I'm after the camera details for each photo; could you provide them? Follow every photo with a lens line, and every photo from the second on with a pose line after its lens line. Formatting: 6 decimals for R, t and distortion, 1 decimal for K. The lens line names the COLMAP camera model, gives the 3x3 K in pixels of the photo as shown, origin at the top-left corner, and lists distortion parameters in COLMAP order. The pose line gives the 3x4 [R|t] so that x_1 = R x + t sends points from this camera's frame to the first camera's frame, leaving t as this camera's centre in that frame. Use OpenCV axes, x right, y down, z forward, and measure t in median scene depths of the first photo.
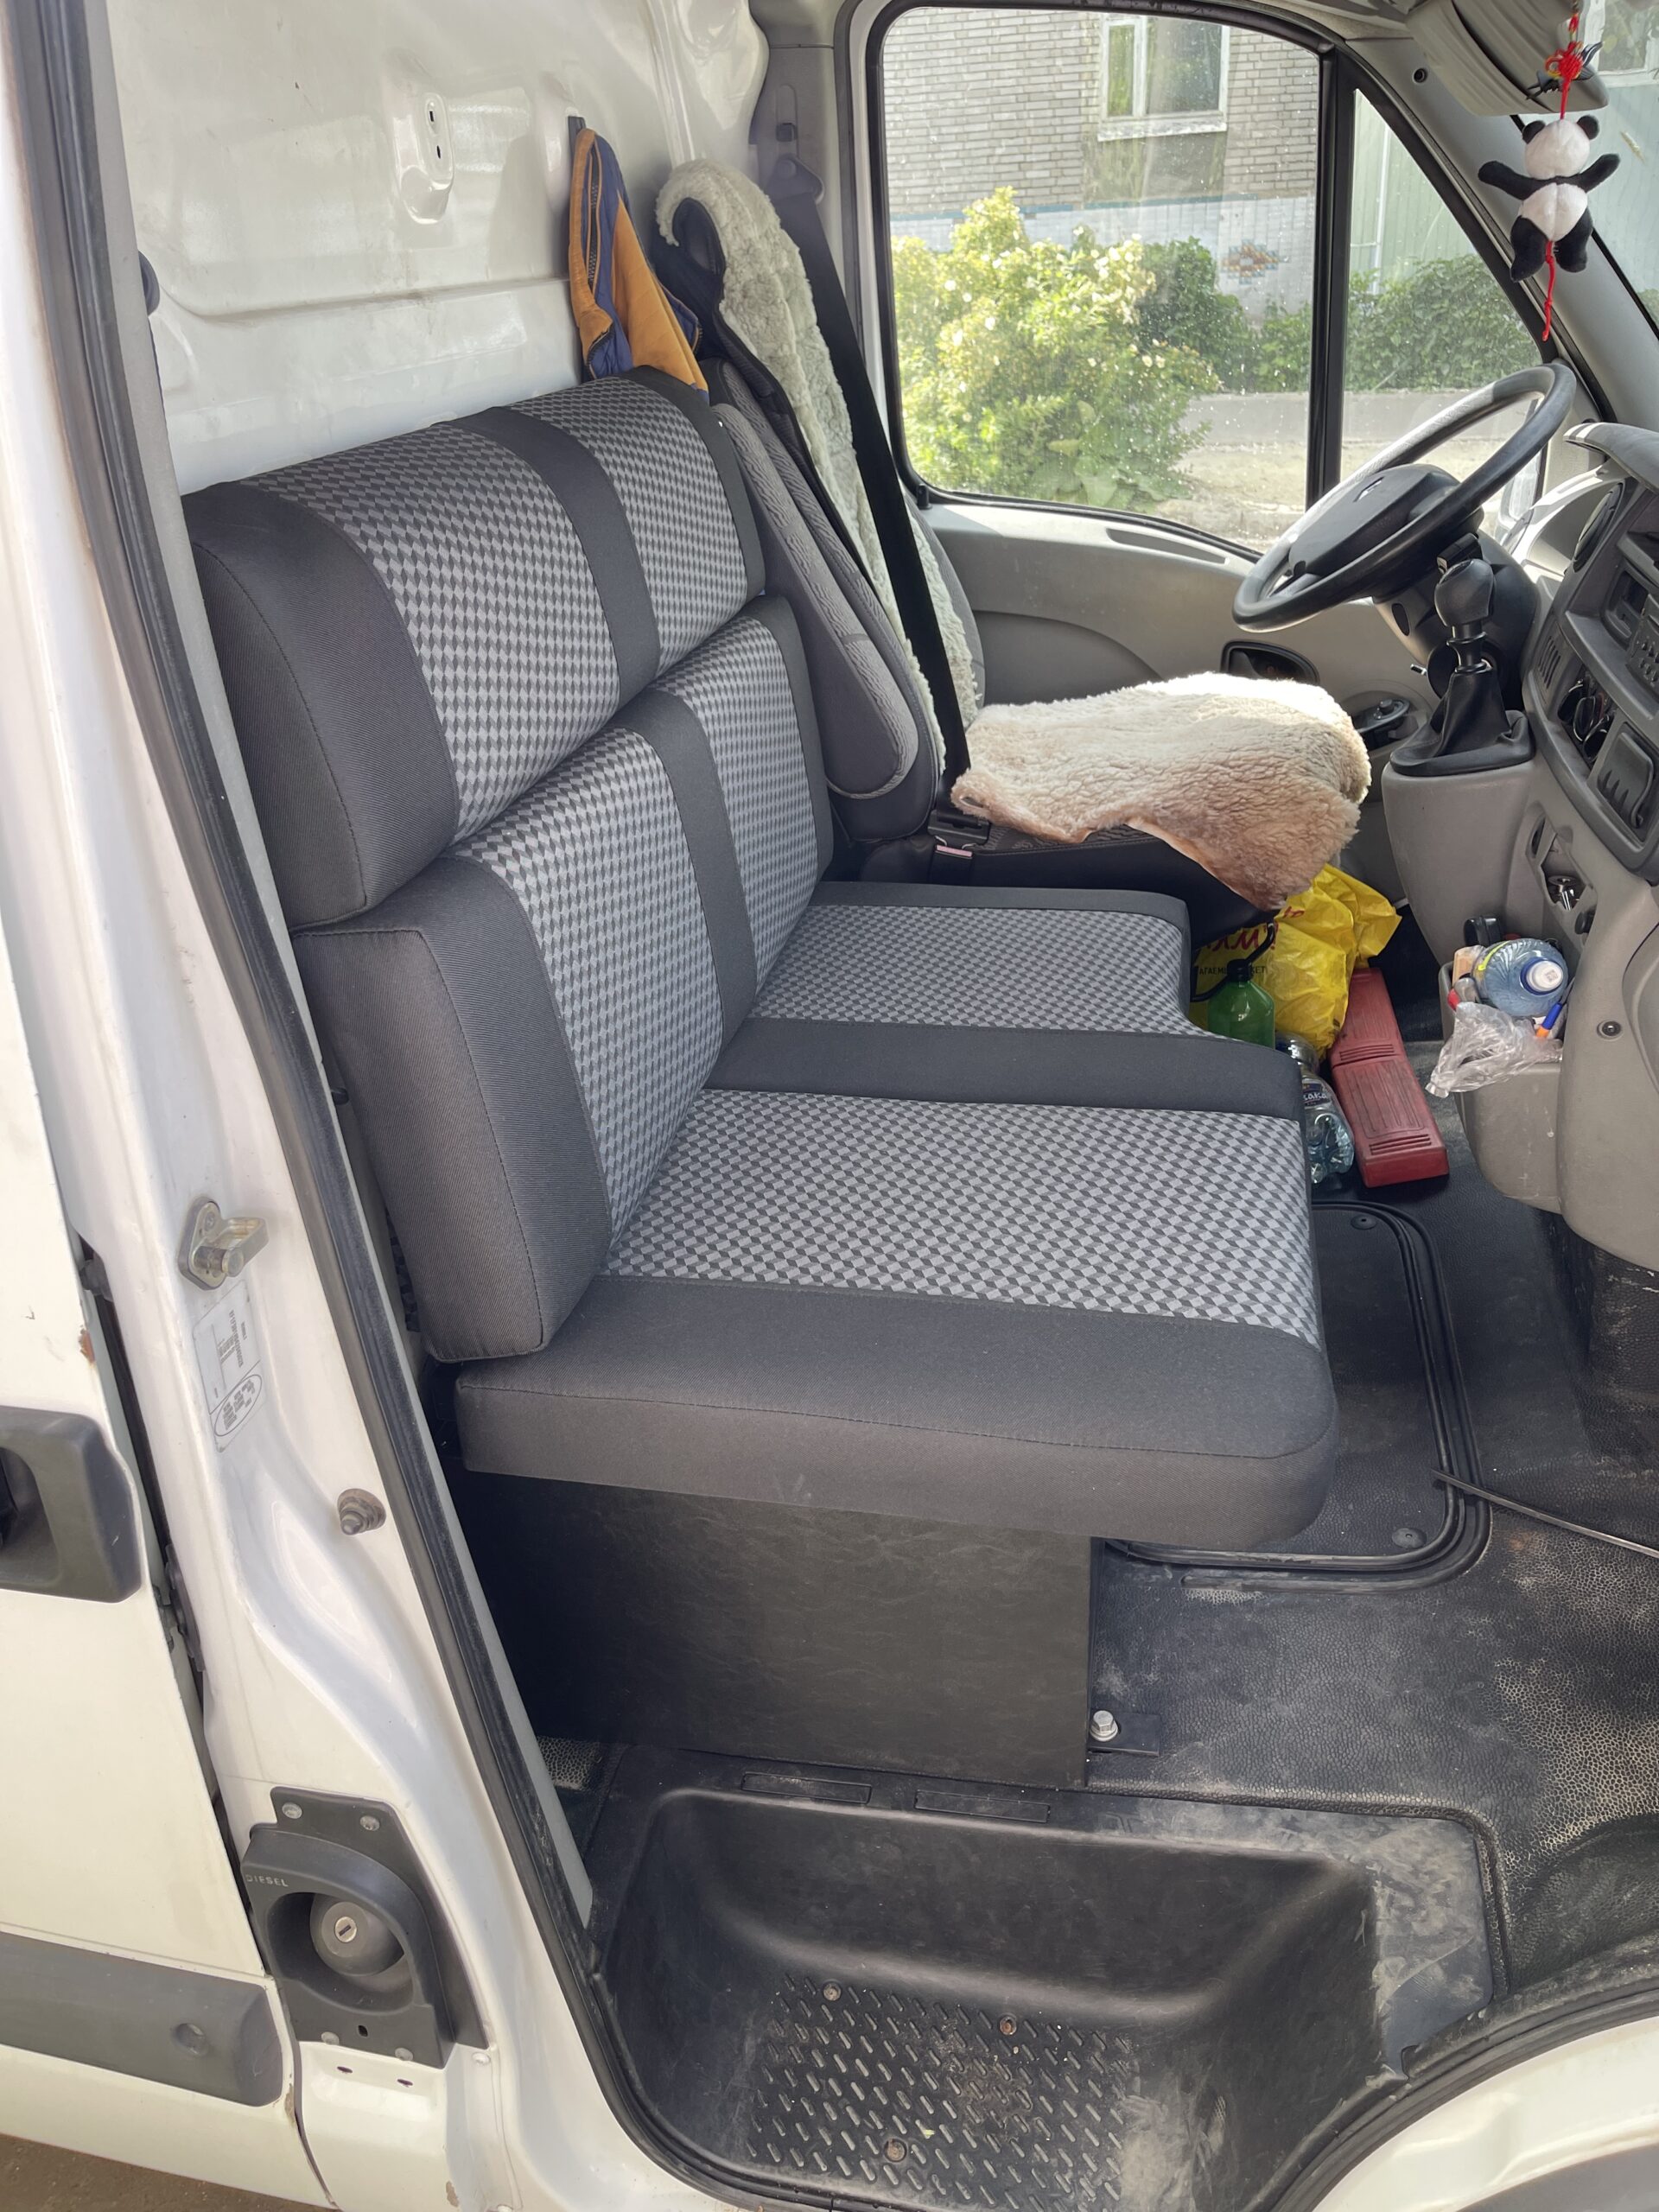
lens RADIAL K [[1693.9, 0, 823.4], [0, 1693.9, 1119.9], [0, 0, 1]] dist [0.057129, -0.085693]
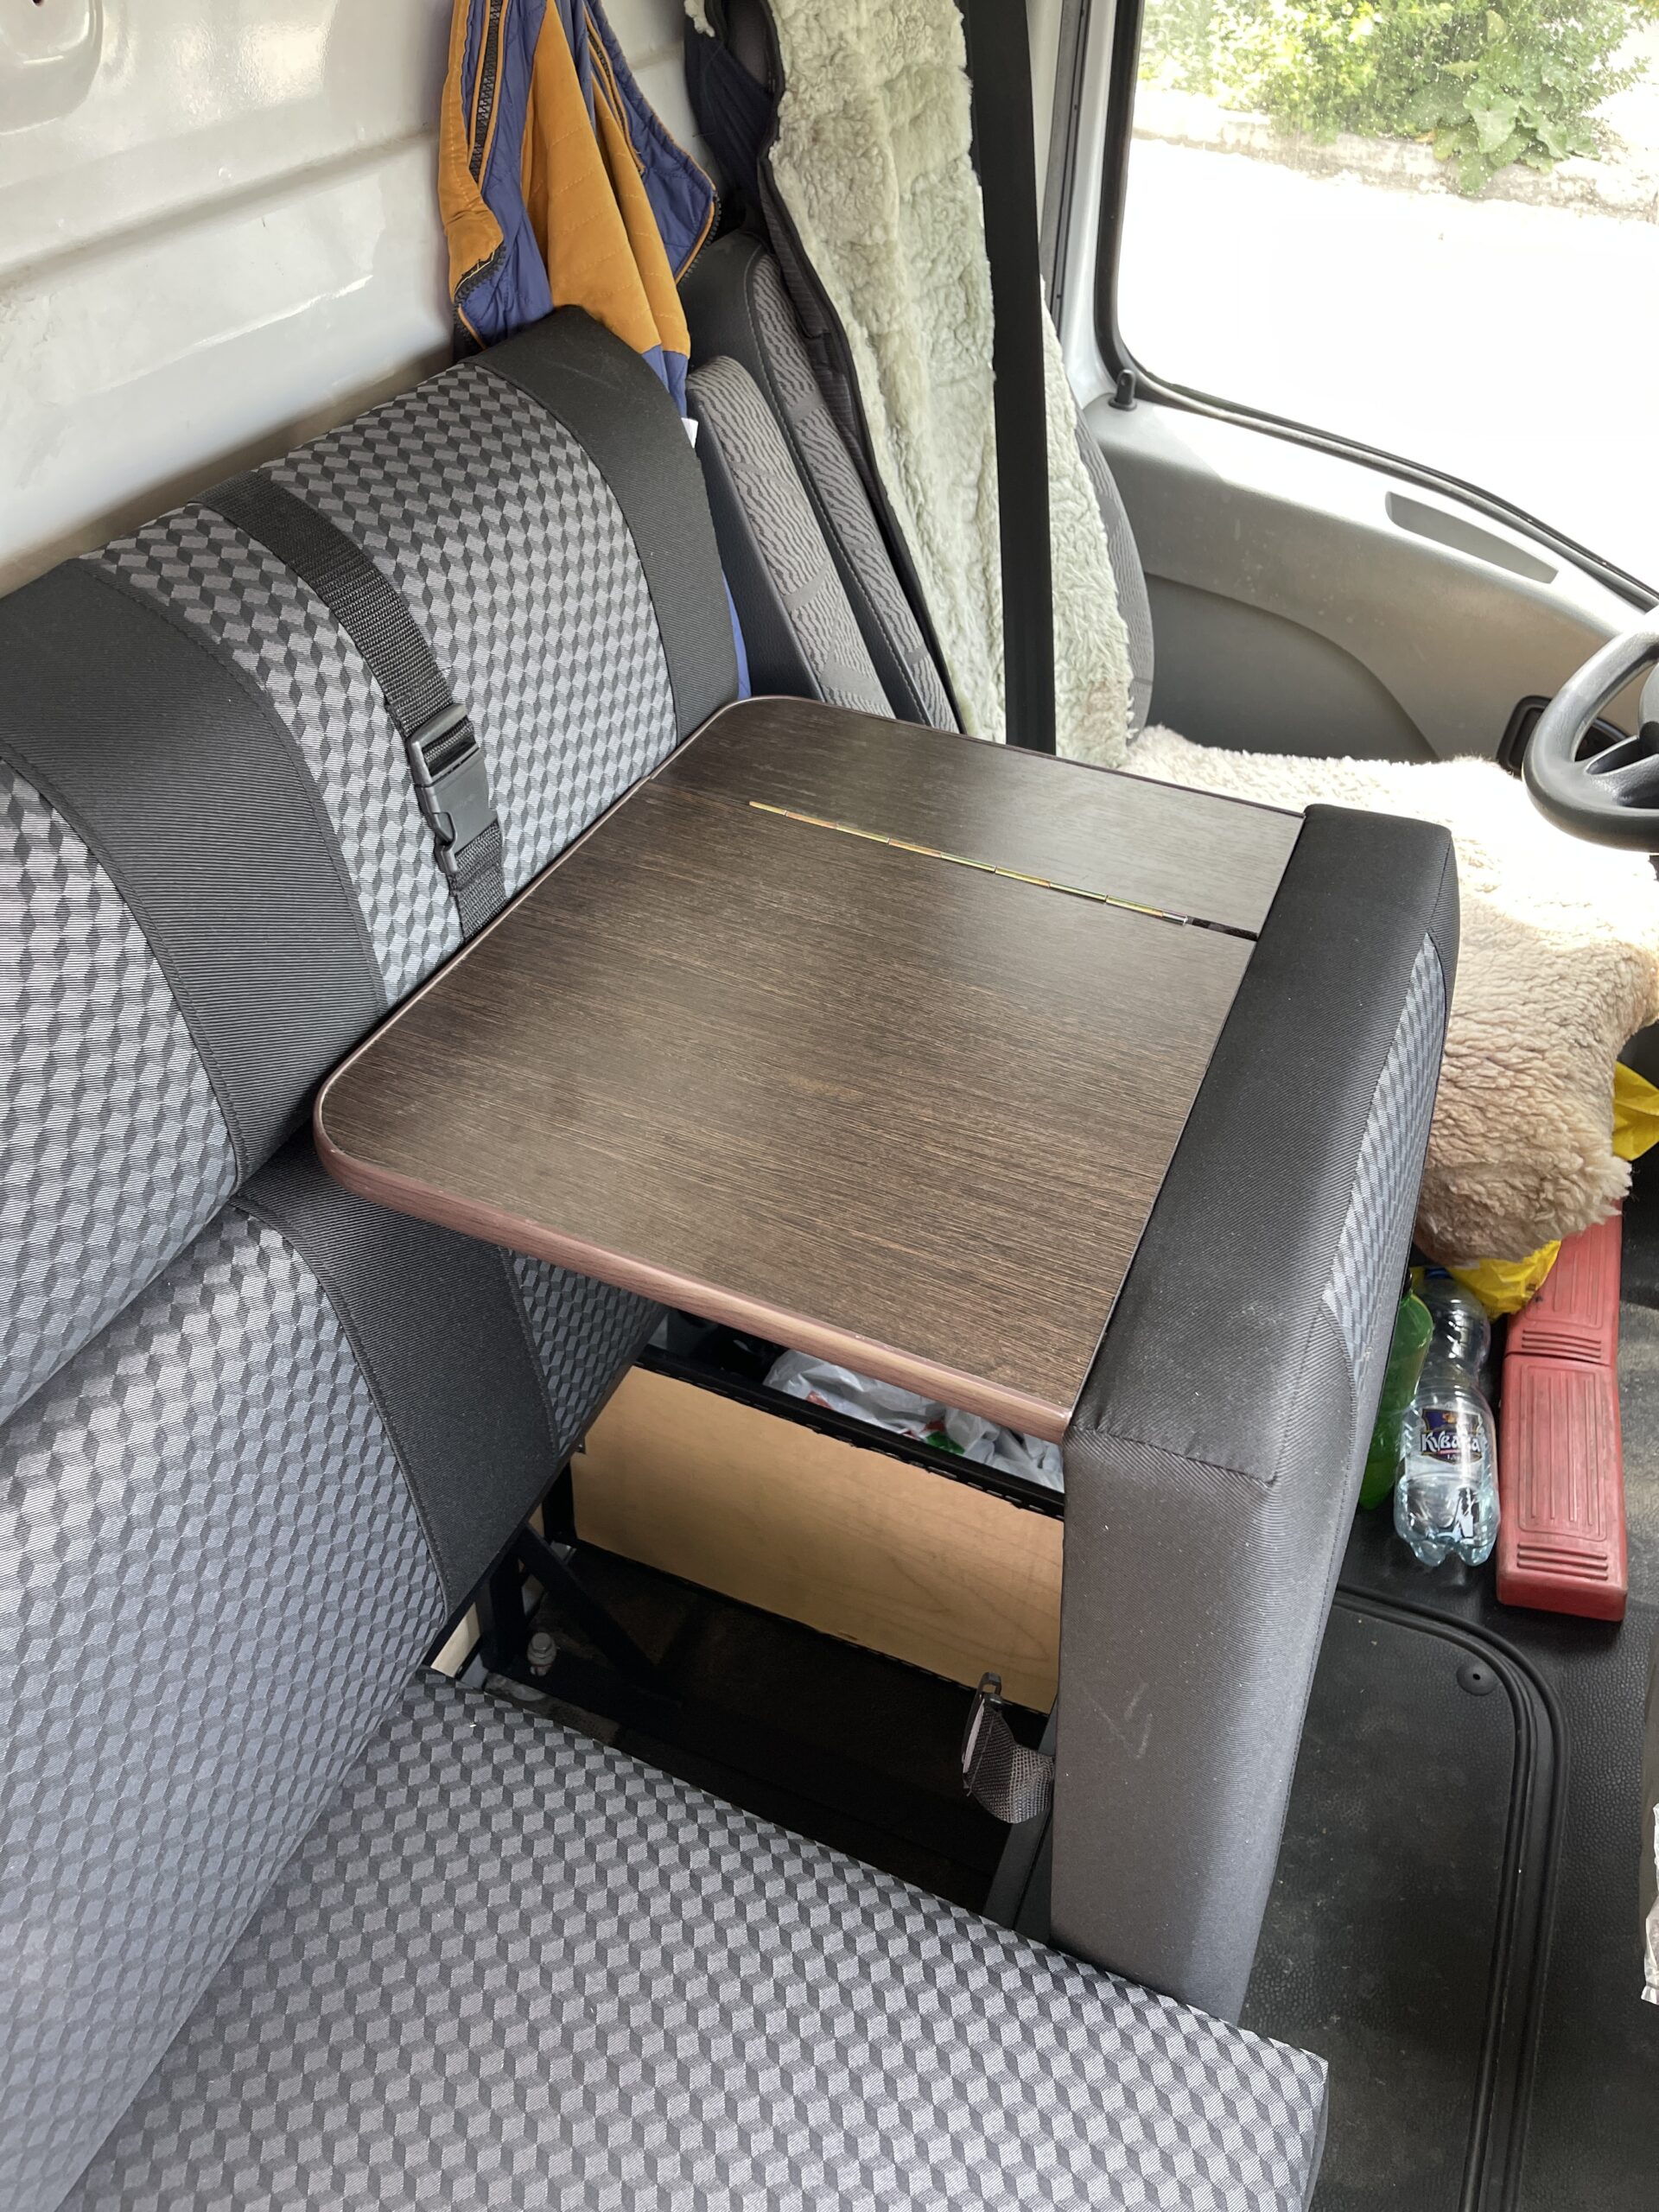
lens RADIAL K [[1693.9, 0, 822.0], [0, 1693.9, 1119.8], [0, 0, 1]] dist [0.057129, -0.085693]
pose [[0.976422, 0.198495, -0.084852, 0.084329], [-0.173366, 0.955255, 0.239651, -0.349207], [0.128625, -0.219290, 0.967144, 0.414141]]
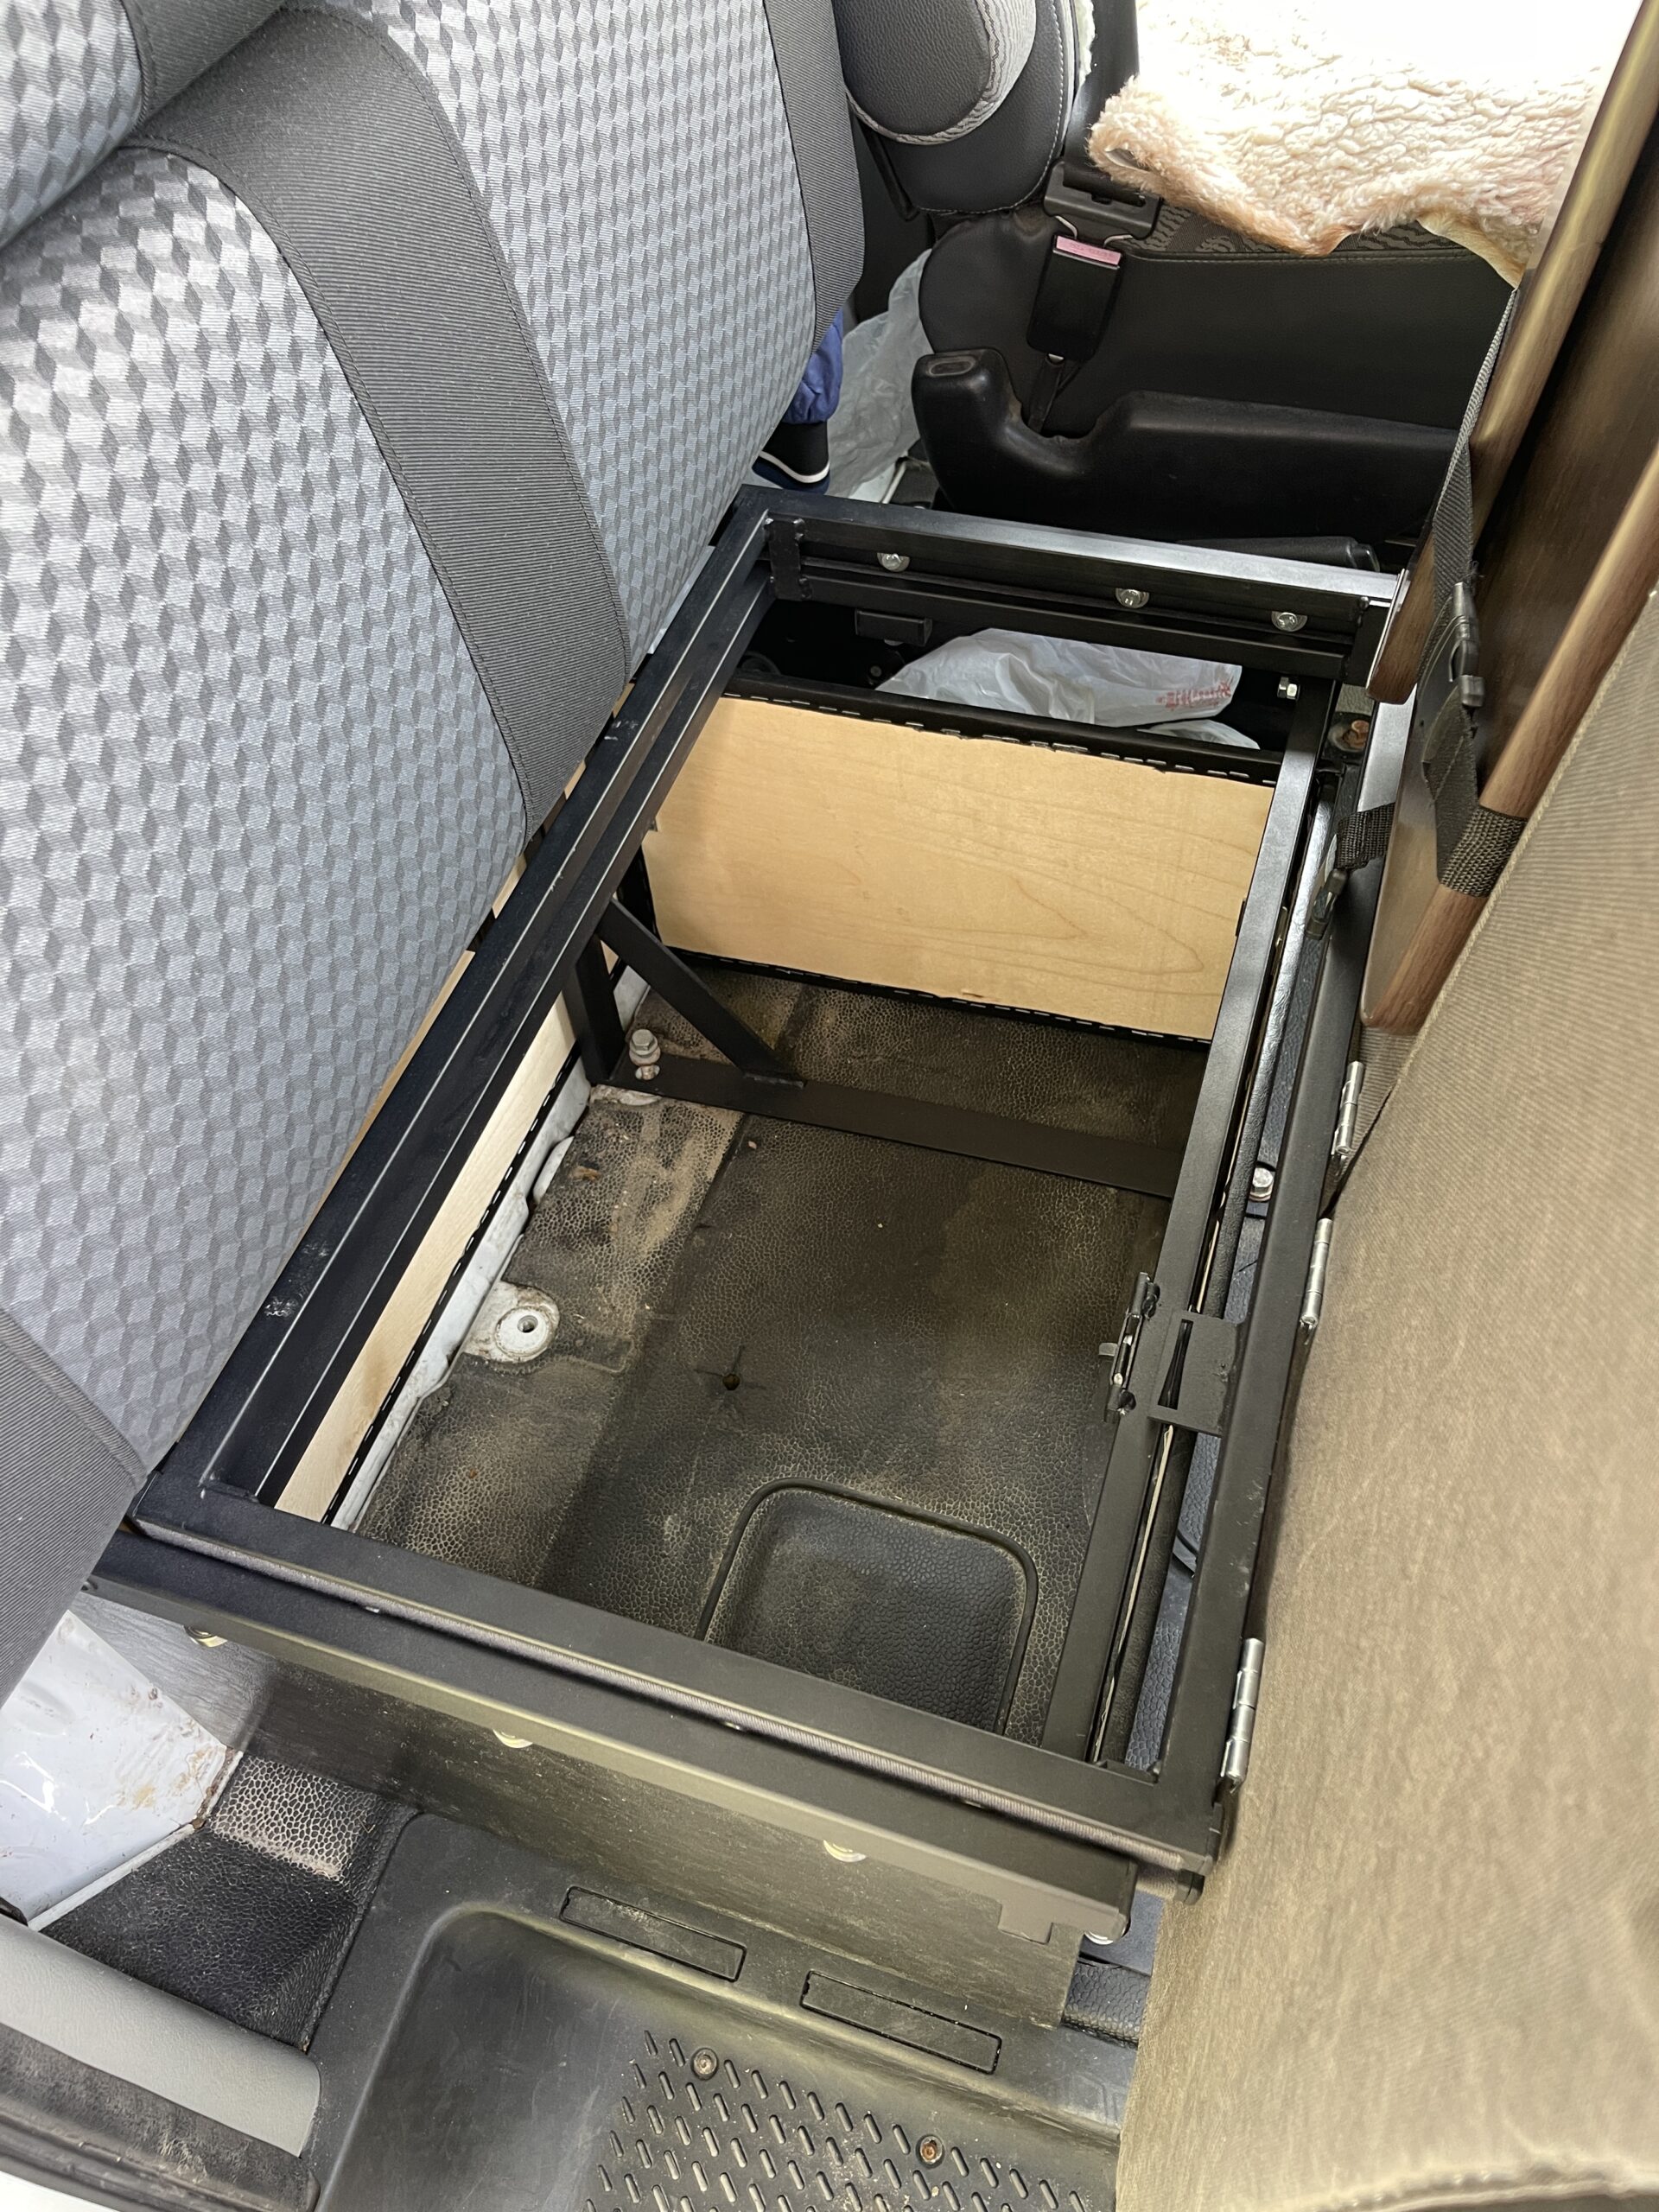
lens RADIAL K [[1693.9, 0, 821.0], [0, 1693.9, 1137.5], [0, 0, 1]] dist [0.057129, -0.085693]
pose [[0.993478, 0.085778, -0.075127, 0.070157], [-0.044404, 0.897885, 0.437984, -0.170115], [0.105024, -0.431792, 0.895838, 0.460184]]
